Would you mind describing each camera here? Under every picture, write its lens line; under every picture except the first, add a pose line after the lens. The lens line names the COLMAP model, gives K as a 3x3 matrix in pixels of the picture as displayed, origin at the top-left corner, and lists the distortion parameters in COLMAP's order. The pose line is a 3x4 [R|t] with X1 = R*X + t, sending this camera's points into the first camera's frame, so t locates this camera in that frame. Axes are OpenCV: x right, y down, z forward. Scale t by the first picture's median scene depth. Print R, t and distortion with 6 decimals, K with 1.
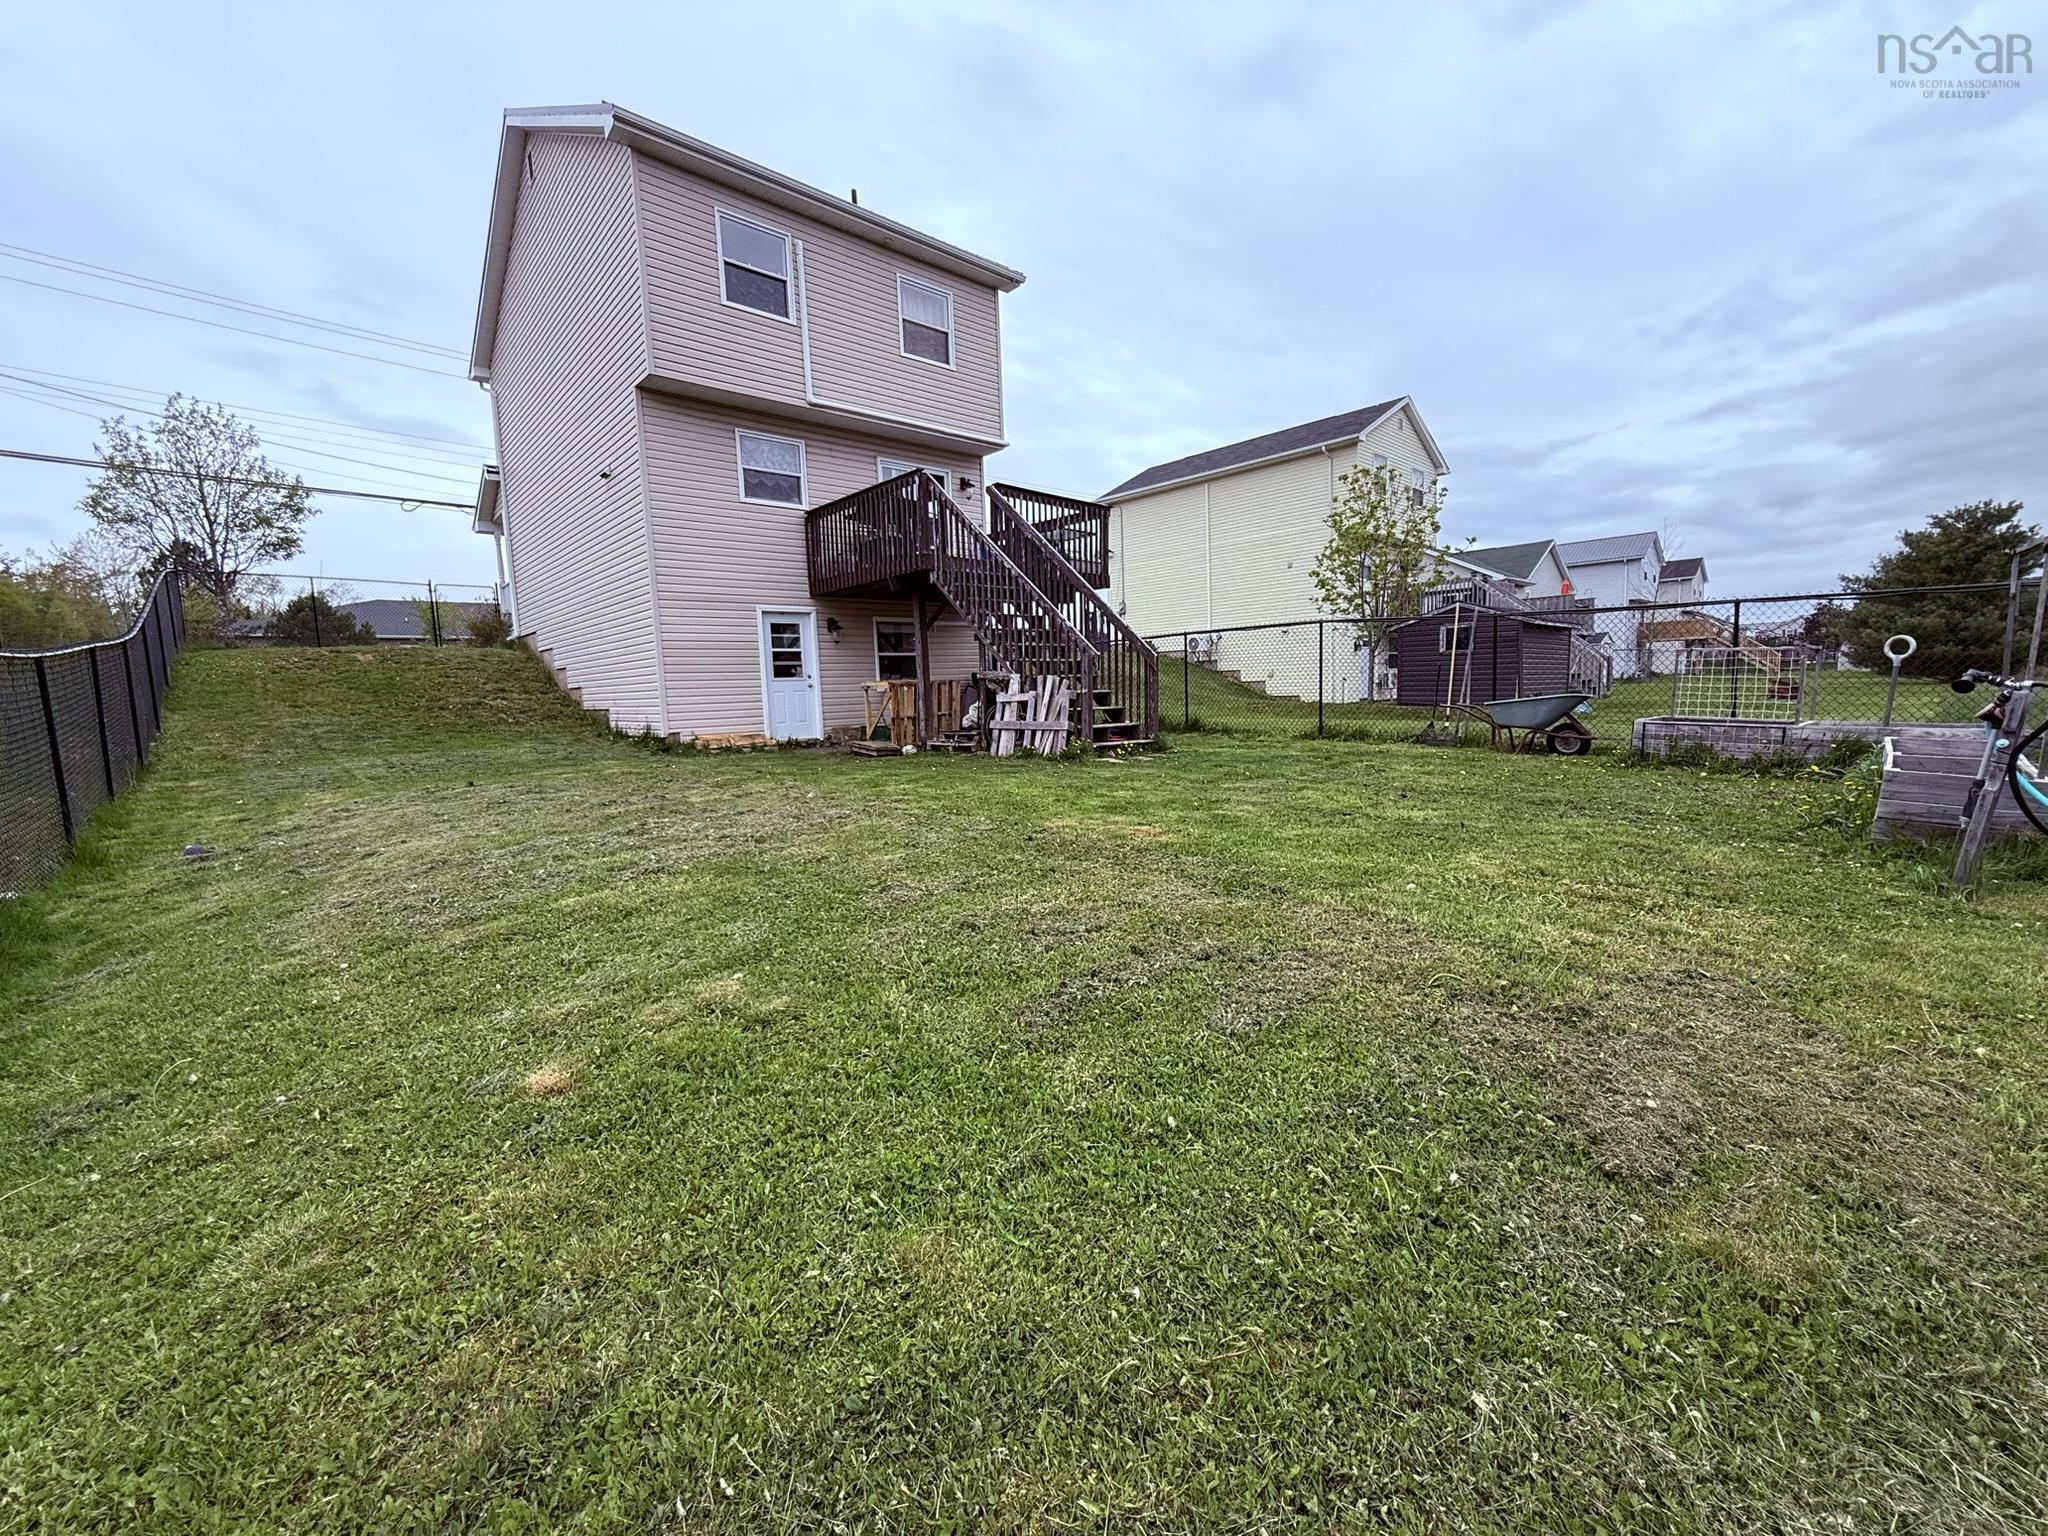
lens RADIAL K [[821.3, 0, 1023.0], [0, 821.3, 772.0], [0, 0, 1]] dist [-0.000468, 0.000320]
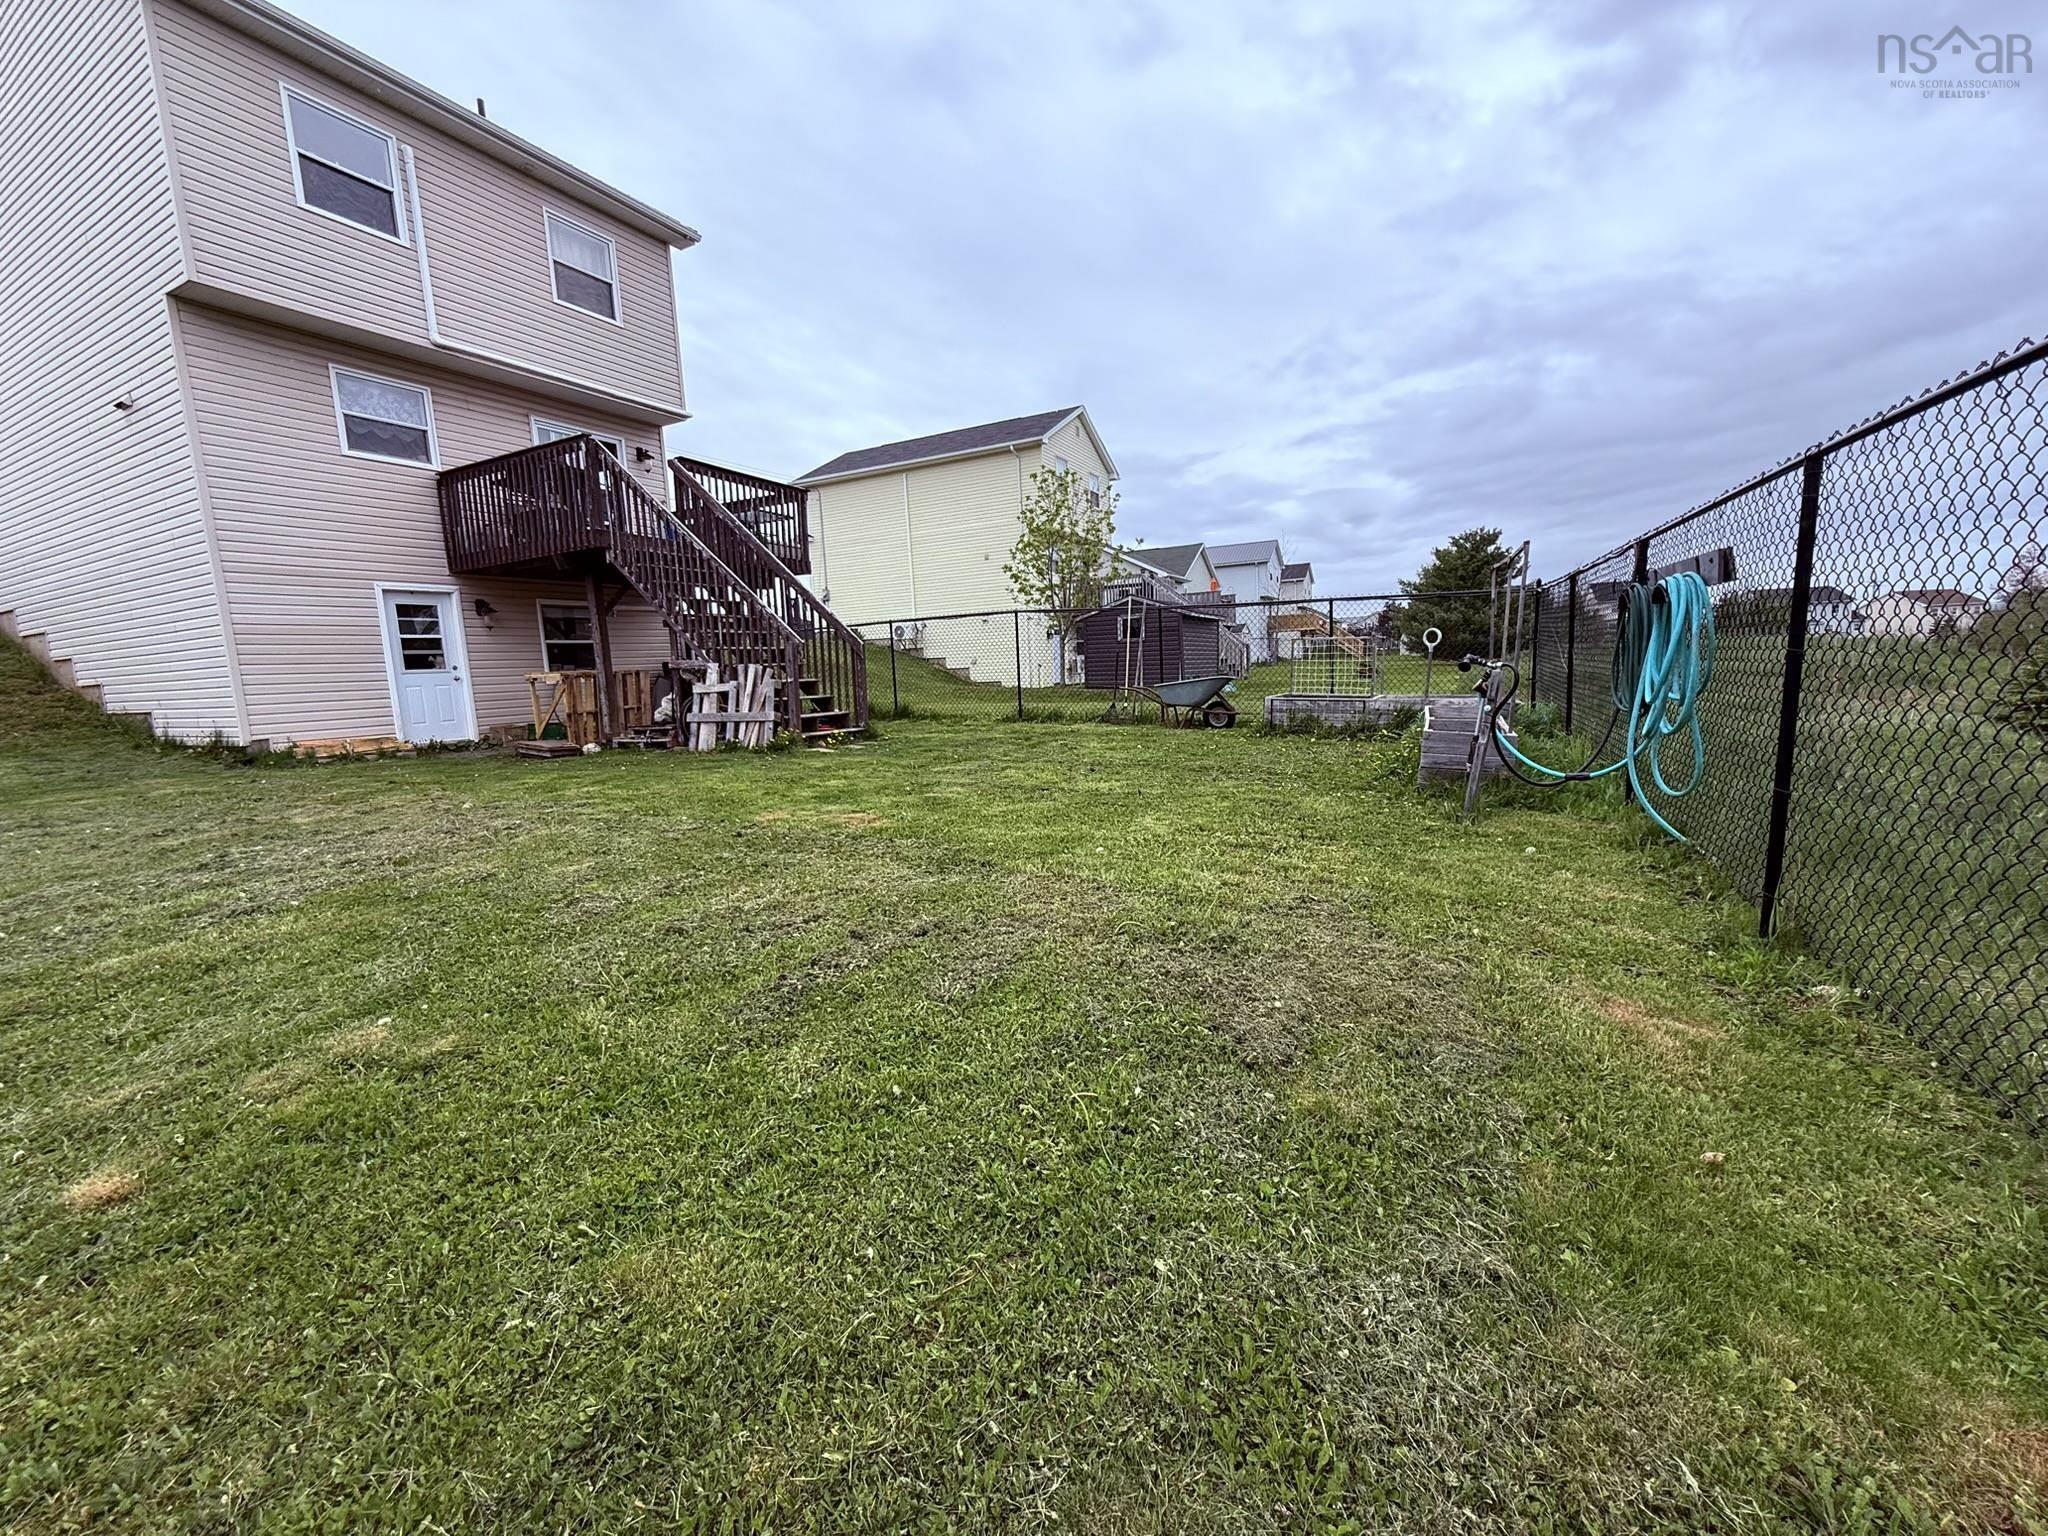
lens RADIAL K [[821.3, 0, 1025.6], [0, 821.3, 770.0], [0, 0, 1]] dist [-0.000468, 0.000320]
pose [[0.938615, -0.051971, 0.341028, -0.000341], [0.047743, 0.998643, 0.020786, 0.002367], [-0.341646, -0.003229, 0.939823, -0.019586]]
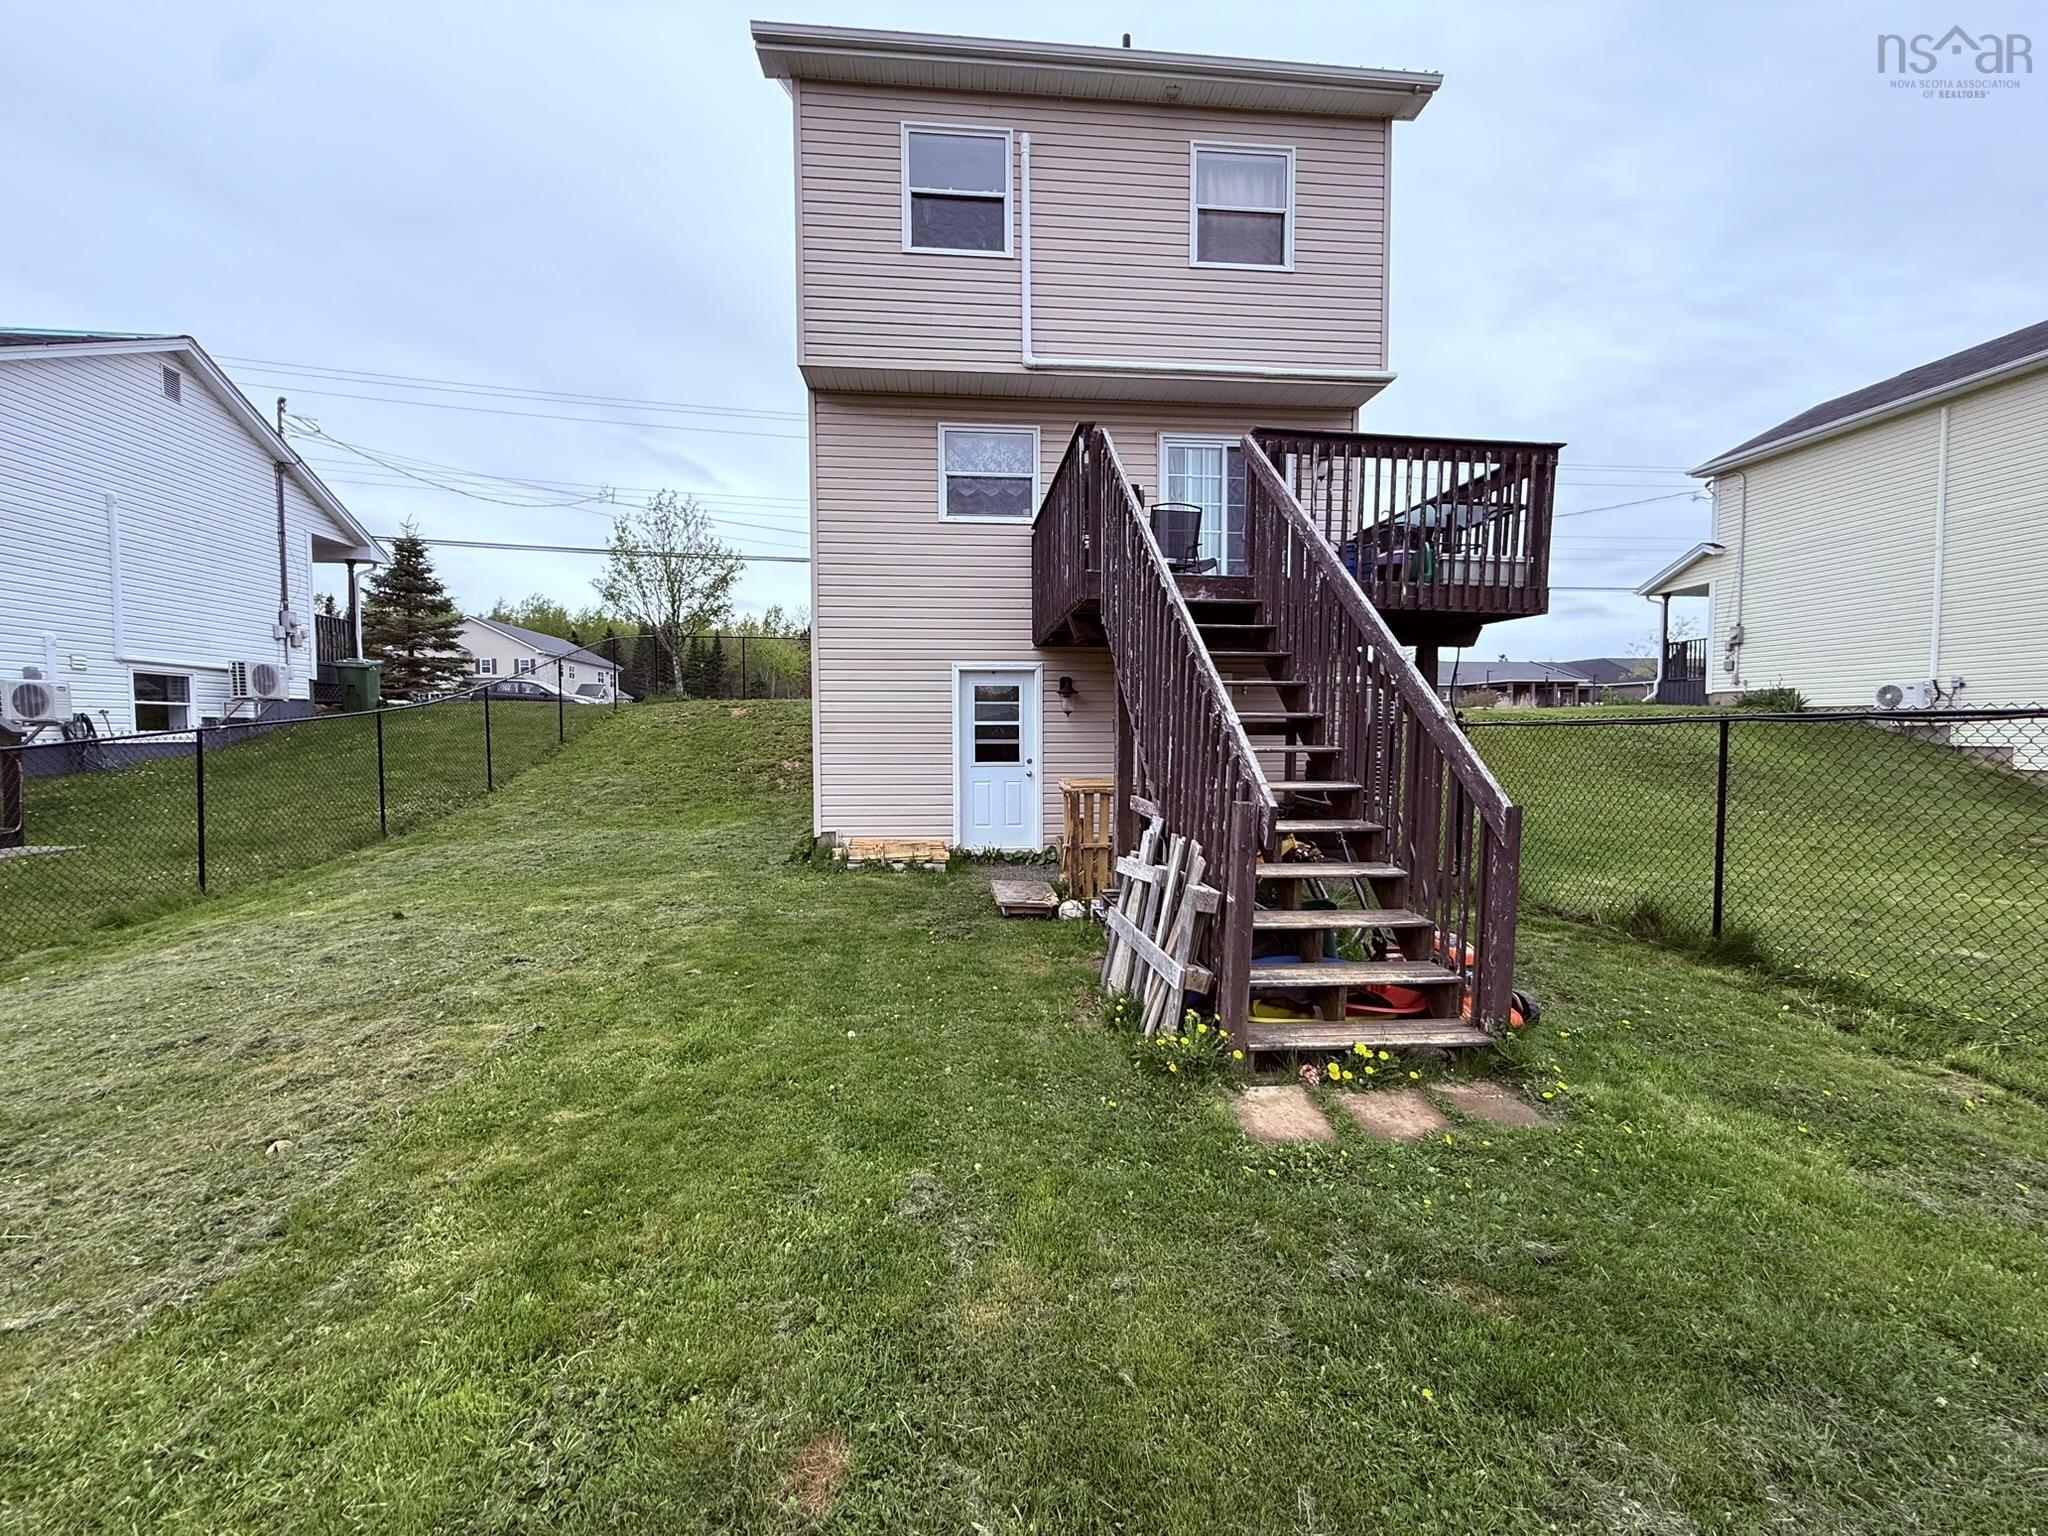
lens RADIAL K [[821.3, 0, 1021.5], [0, 821.3, 763.9], [0, 0, 1]] dist [-0.000468, 0.000320]
pose [[0.800765, 0.060887, -0.595875, 0.870869], [-0.088974, 0.995875, -0.017809, -0.588187], [0.592333, 0.067279, 0.802879, 2.552589]]
